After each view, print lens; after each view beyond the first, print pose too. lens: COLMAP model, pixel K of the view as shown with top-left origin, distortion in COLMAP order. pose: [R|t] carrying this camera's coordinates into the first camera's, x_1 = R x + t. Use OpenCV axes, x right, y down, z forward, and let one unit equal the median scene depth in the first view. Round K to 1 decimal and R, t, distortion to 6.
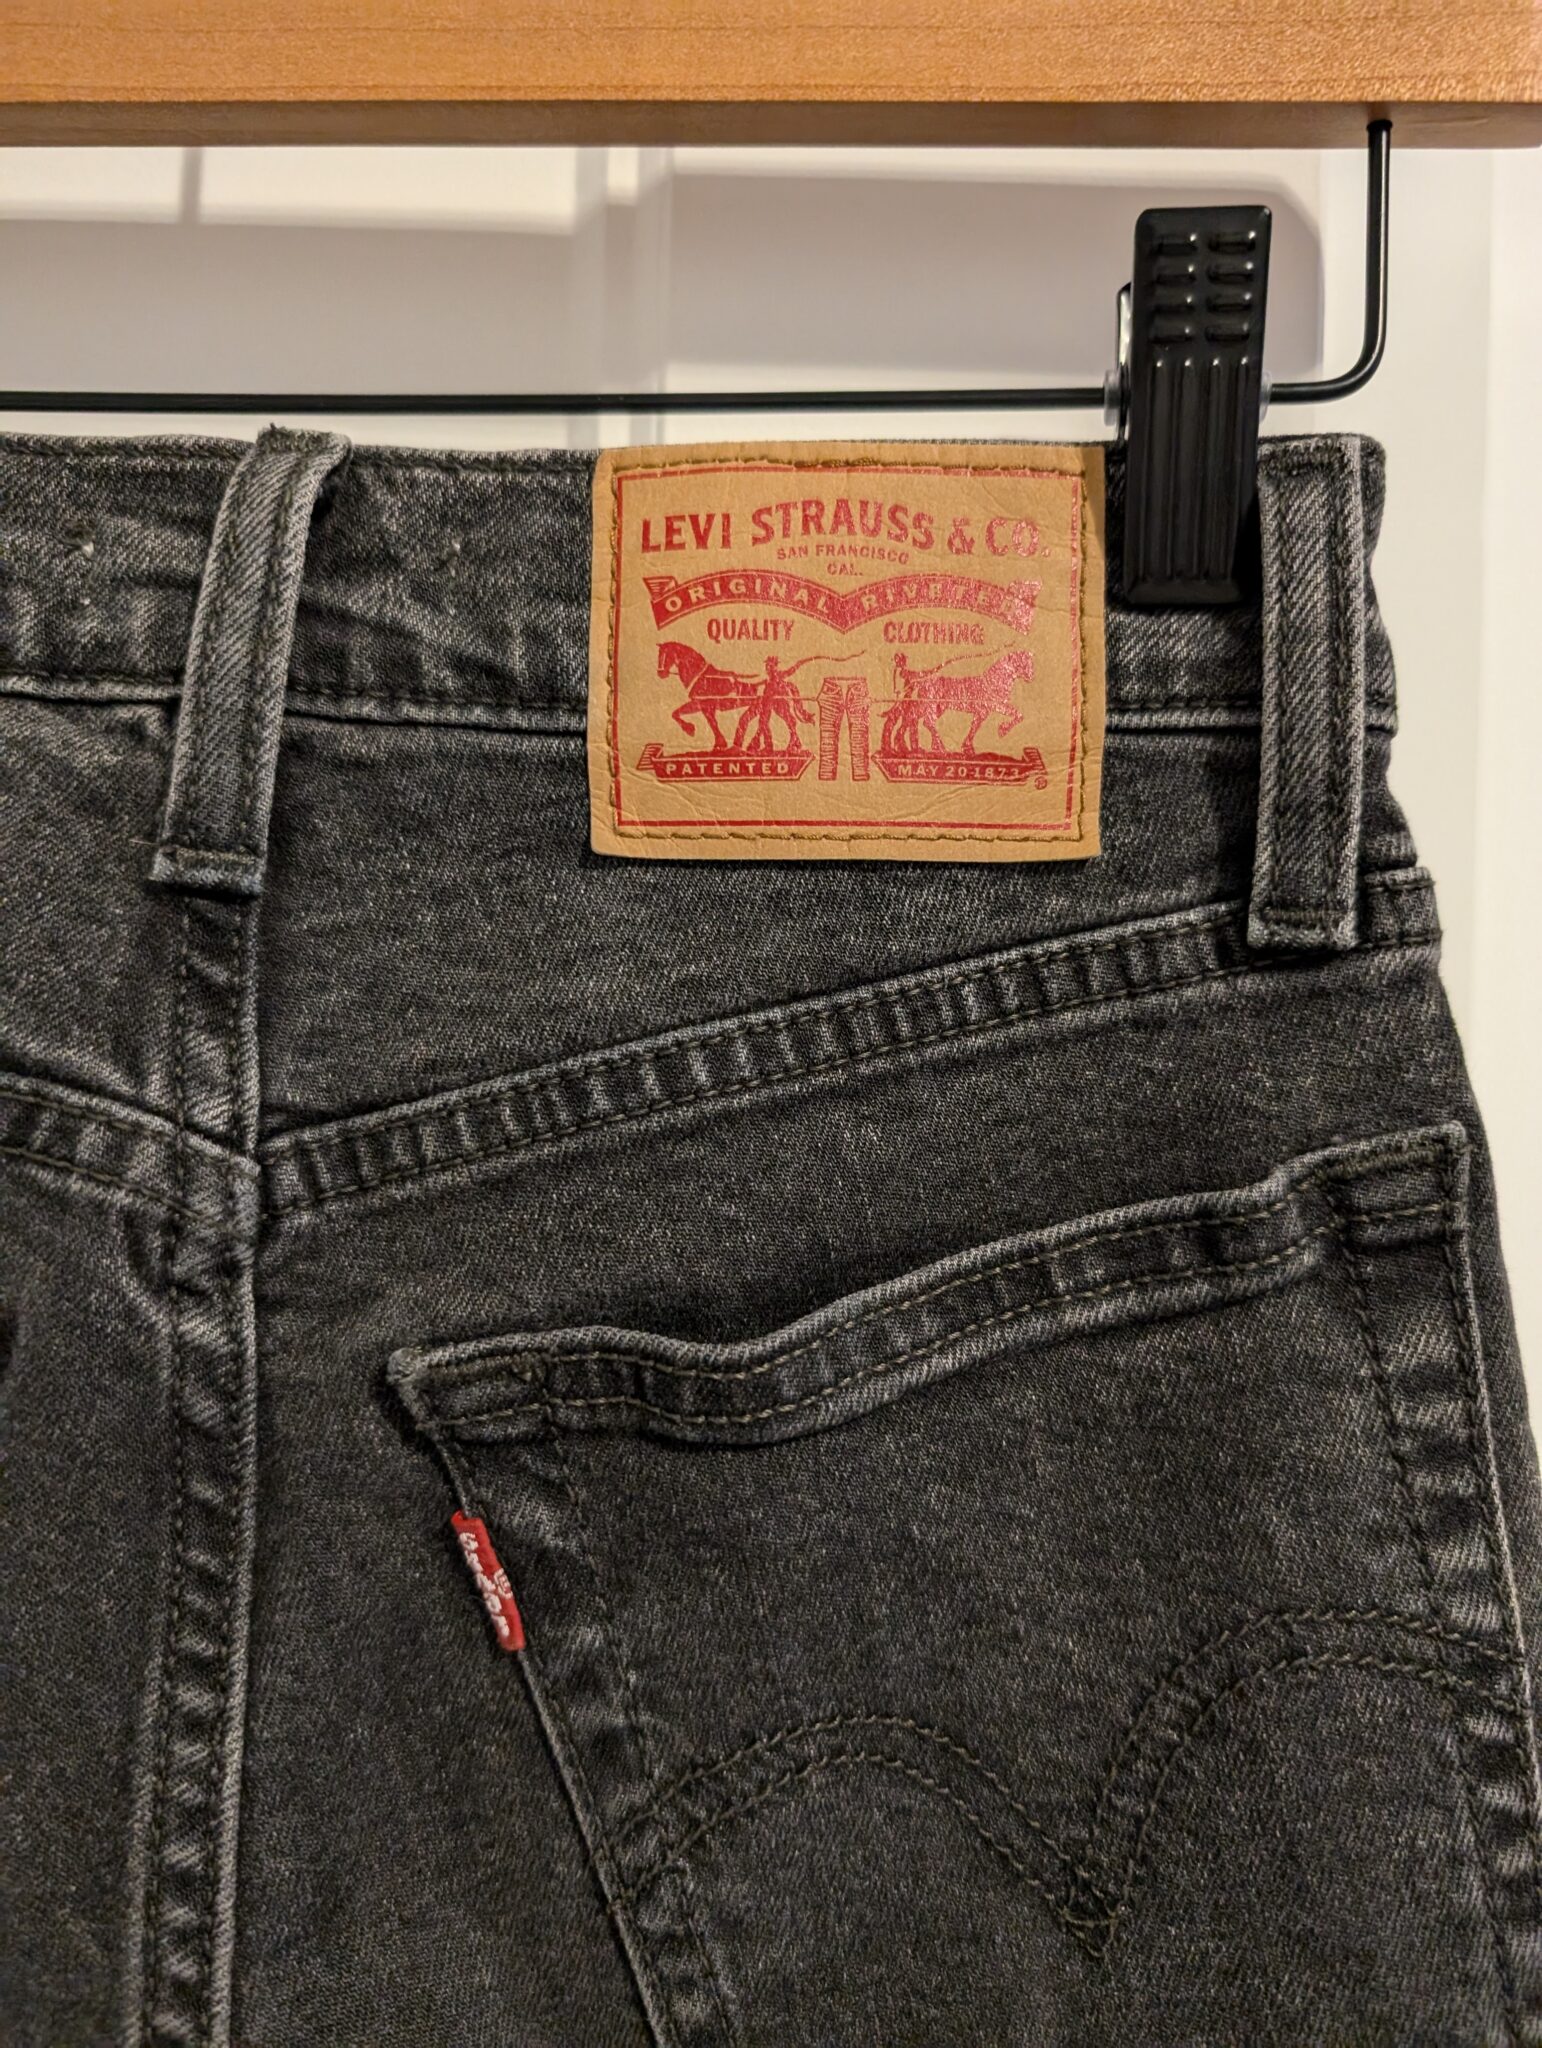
lens RADIAL K [[1430.8, 0, 776.3], [0, 1430.8, 1030.9], [0, 0, 1]] dist [0.004046, -0.017074]
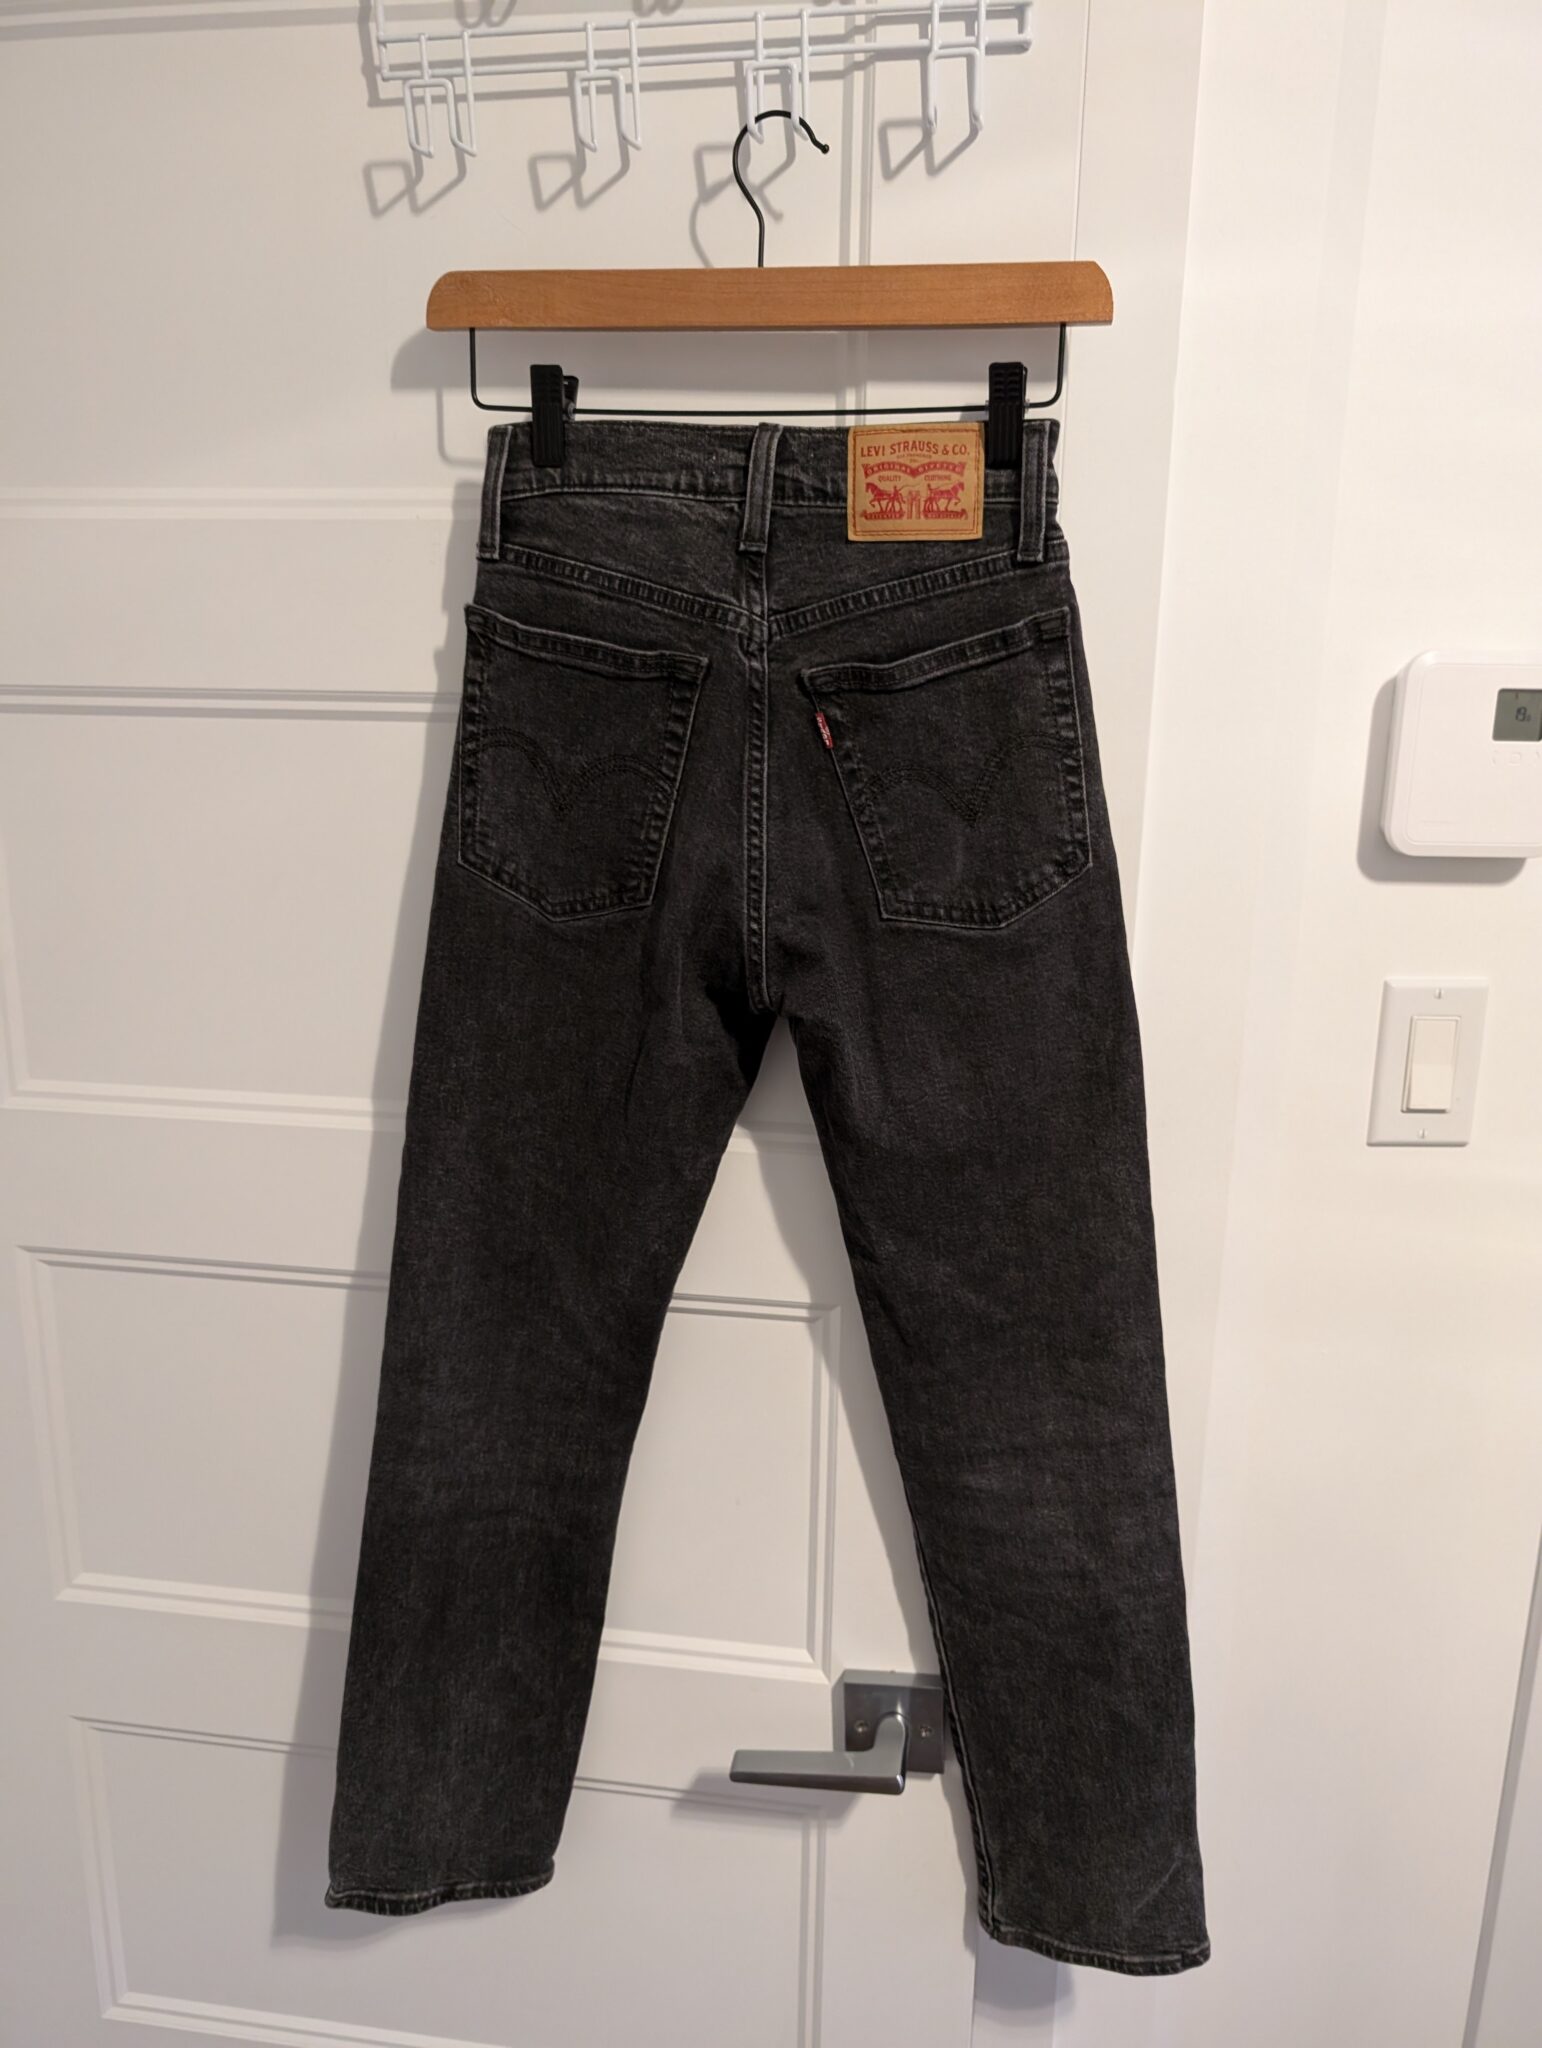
lens RADIAL K [[1430.8, 0, 778.2], [0, 1430.8, 1041.8], [0, 0, 1]] dist [0.004046, -0.017074]
pose [[0.994701, 0.011862, -0.102120, 0.095696], [0.014311, 0.967673, 0.251800, 0.216106], [0.101806, -0.251927, 0.962376, -3.150167]]
